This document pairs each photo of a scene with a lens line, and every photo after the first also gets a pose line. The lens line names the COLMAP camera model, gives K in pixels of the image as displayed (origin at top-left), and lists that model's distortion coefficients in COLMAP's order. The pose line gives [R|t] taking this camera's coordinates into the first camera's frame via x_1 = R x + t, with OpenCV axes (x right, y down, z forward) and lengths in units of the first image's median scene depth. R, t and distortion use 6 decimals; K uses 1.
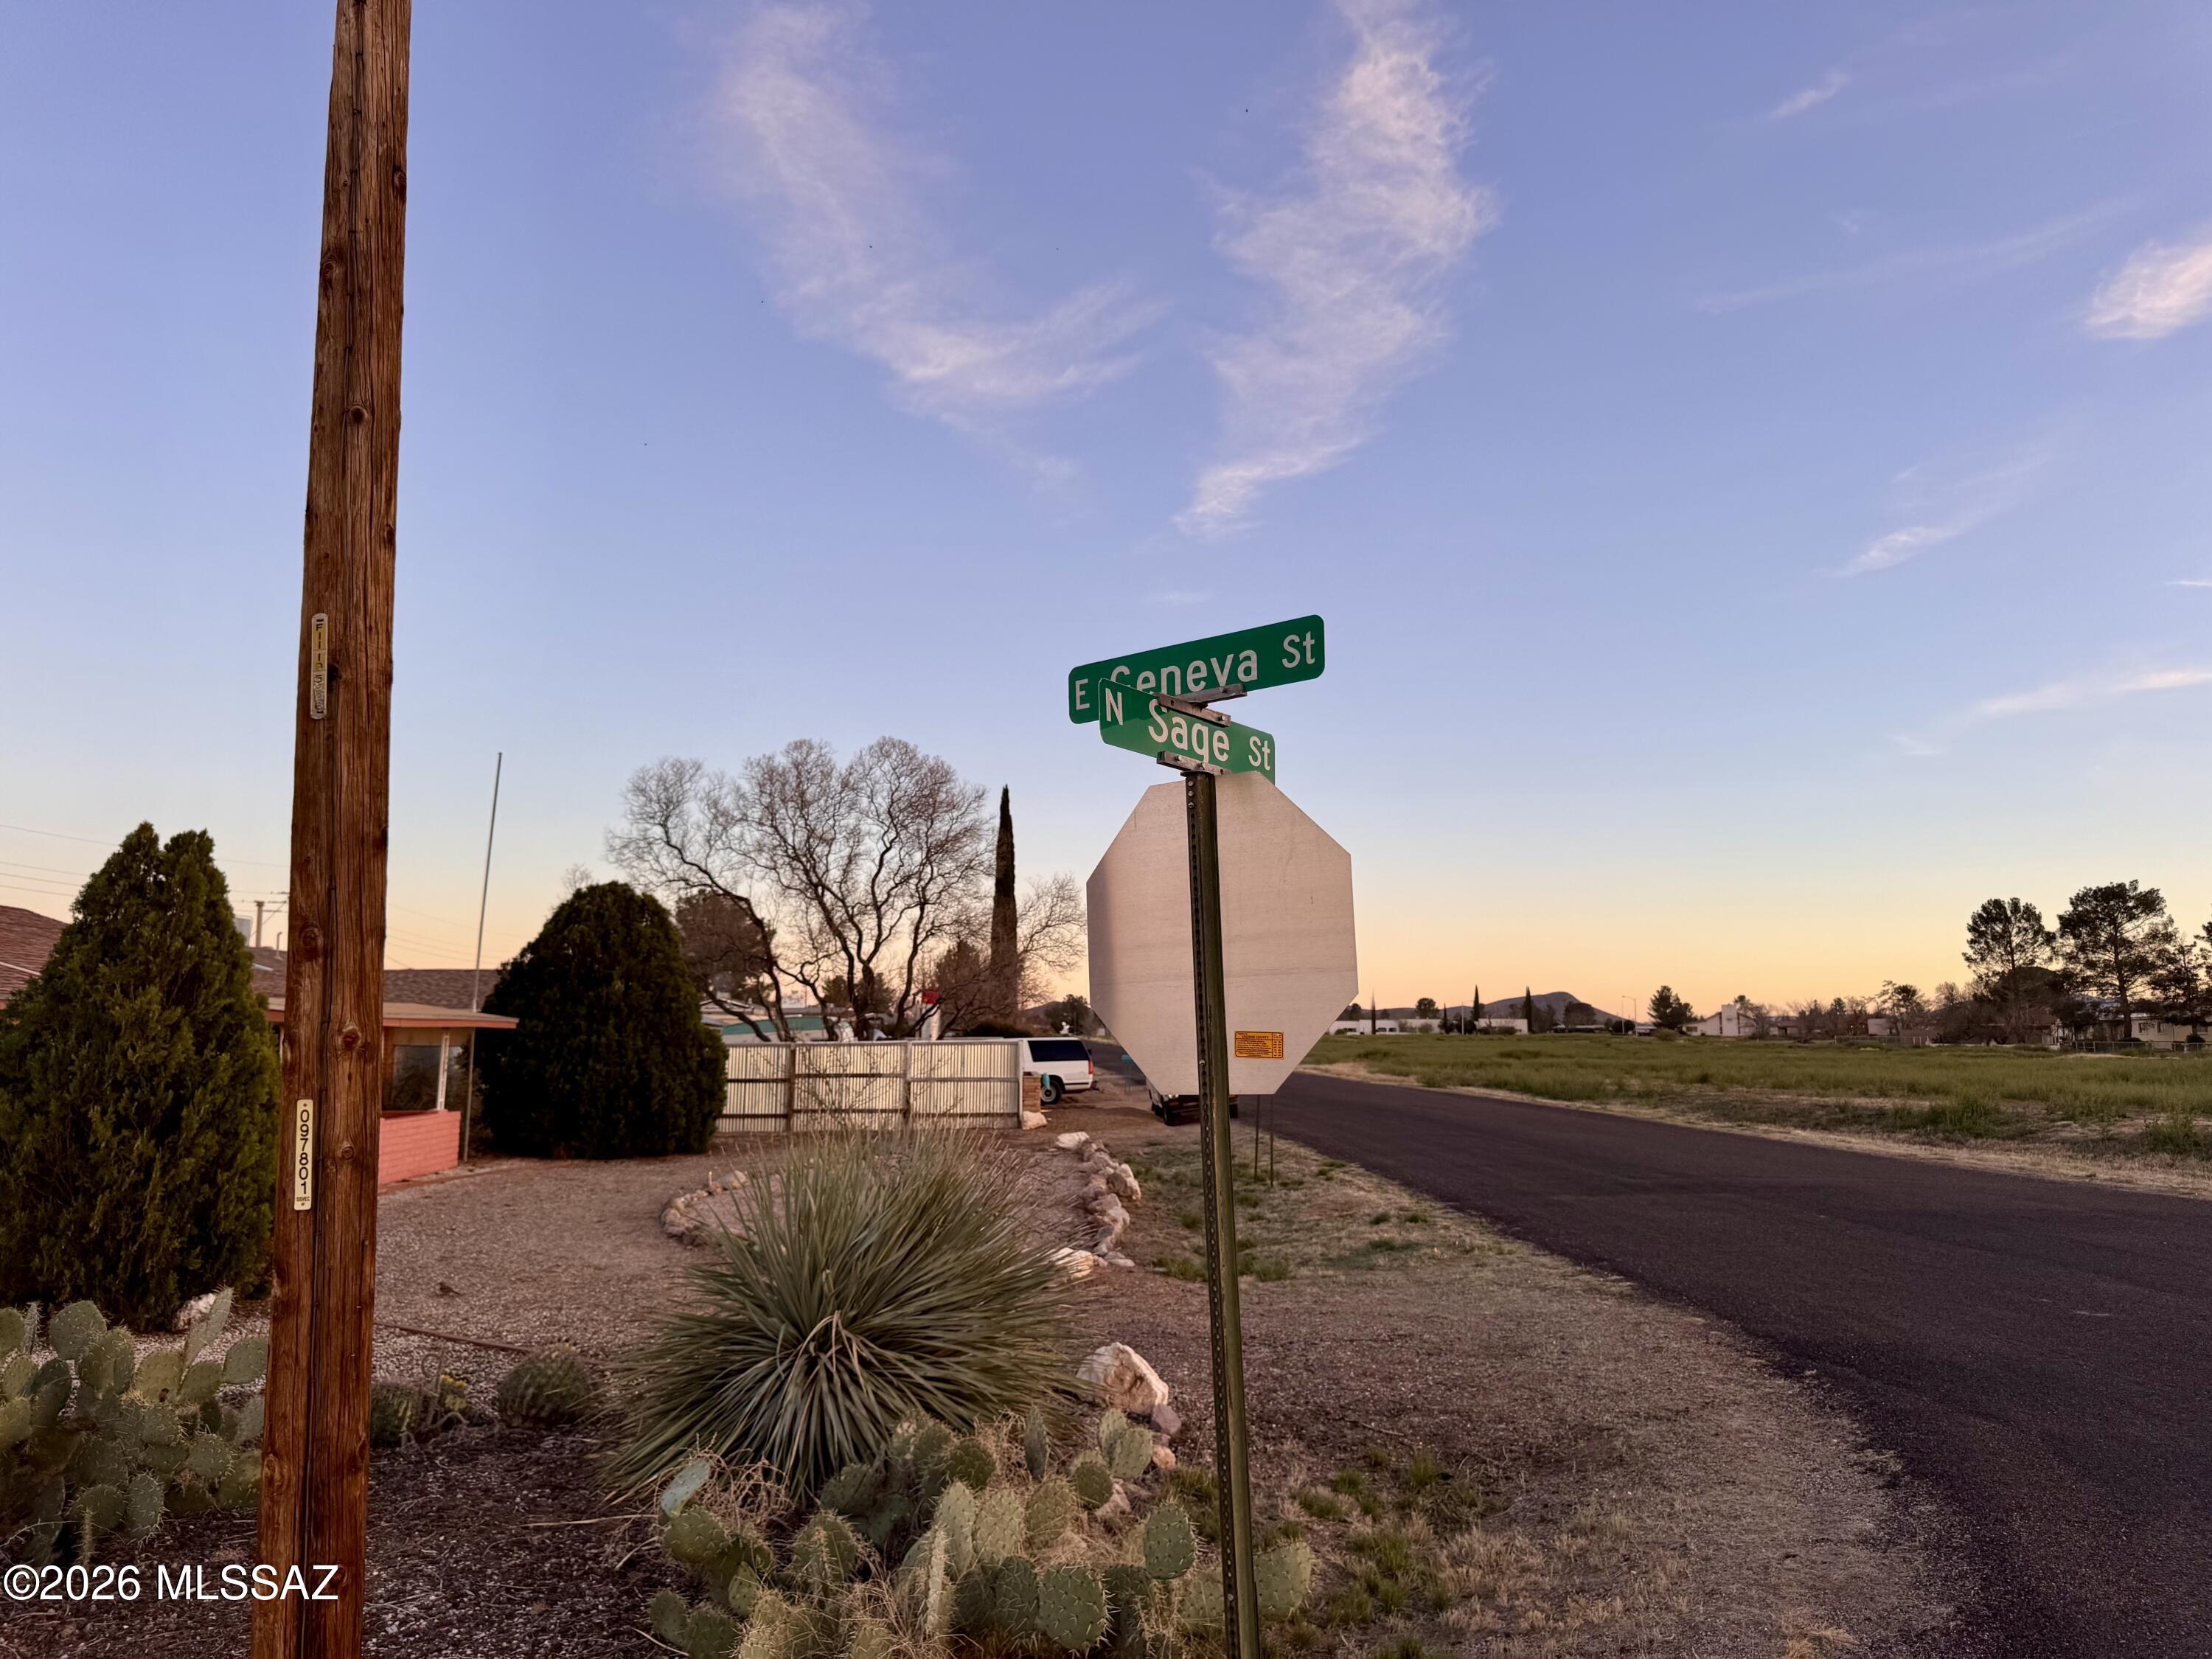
lens RADIAL K [[1535.0, 0, 1106.0], [0, 1535.0, 829.5], [0, 0, 1]] dist [0.096395, -0.165335]
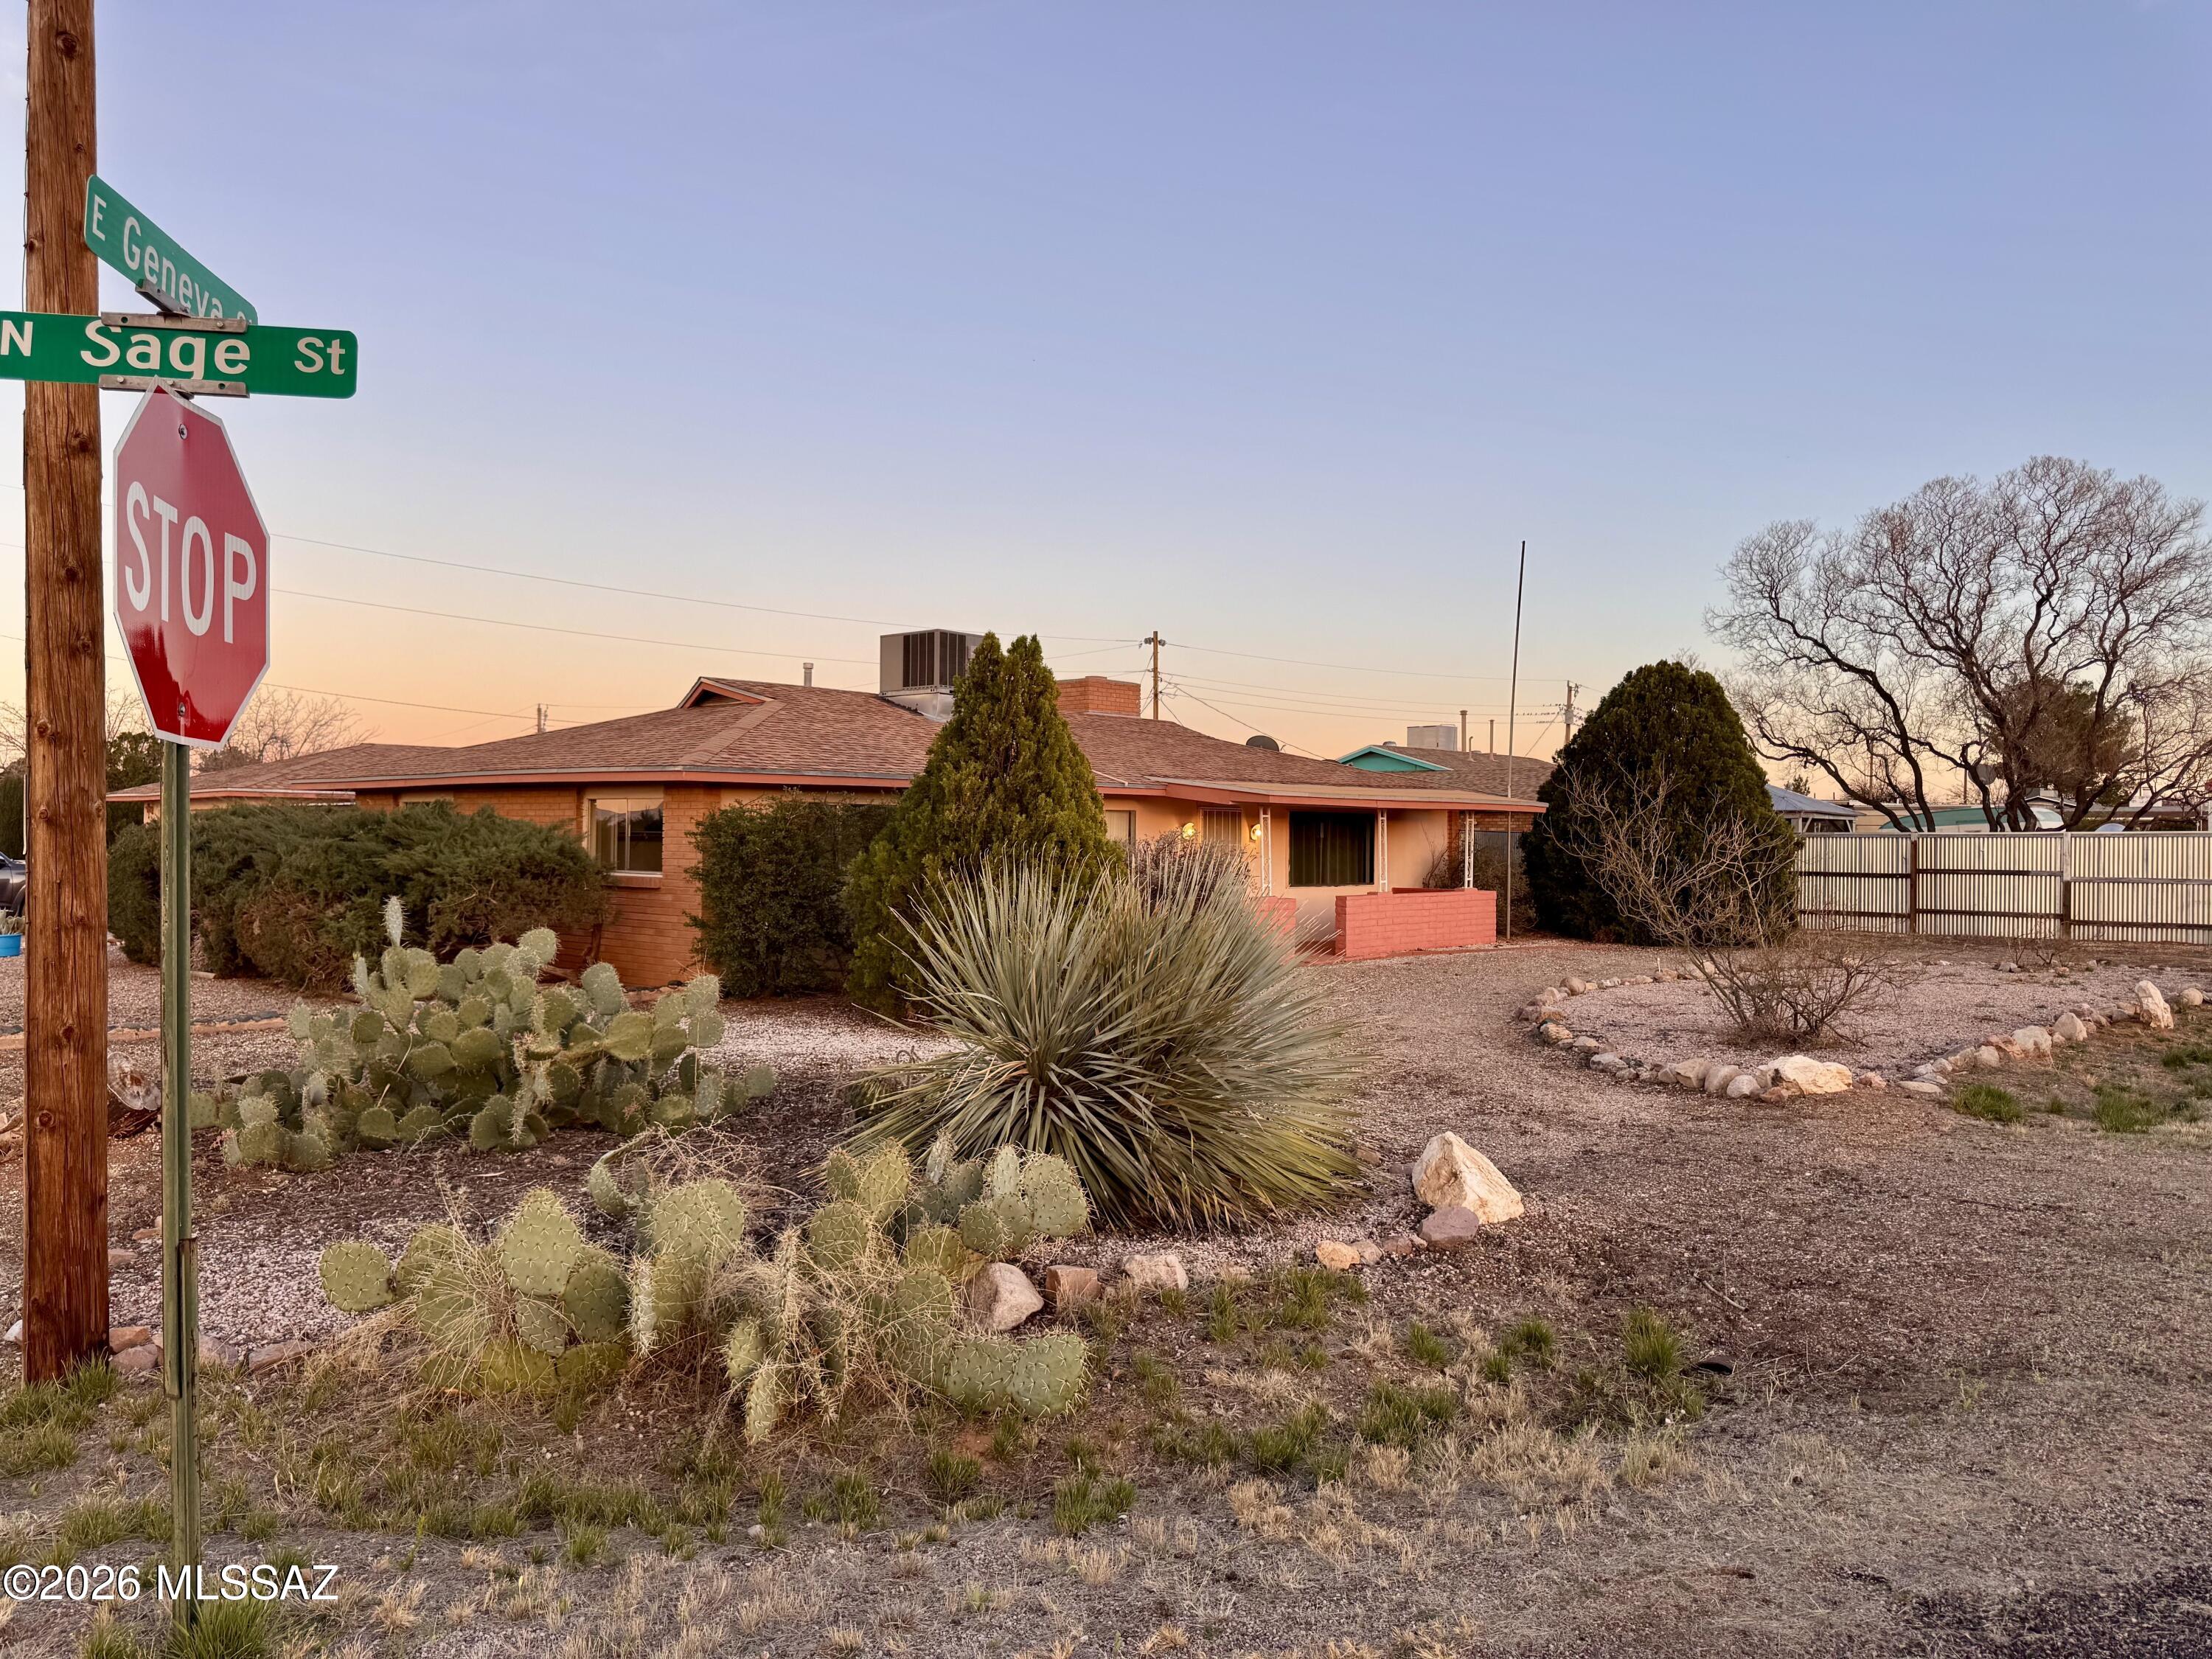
lens RADIAL K [[1522.4, 0, 1106.0], [0, 1522.4, 829.5], [0, 0, 1]] dist [0.094561, -0.103697]
pose [[0.685981, -0.000009, -0.727620, 0.121968], [0.090895, 0.992168, 0.085681, 0.020979], [0.721920, -0.124913, 0.680609, 0.082738]]
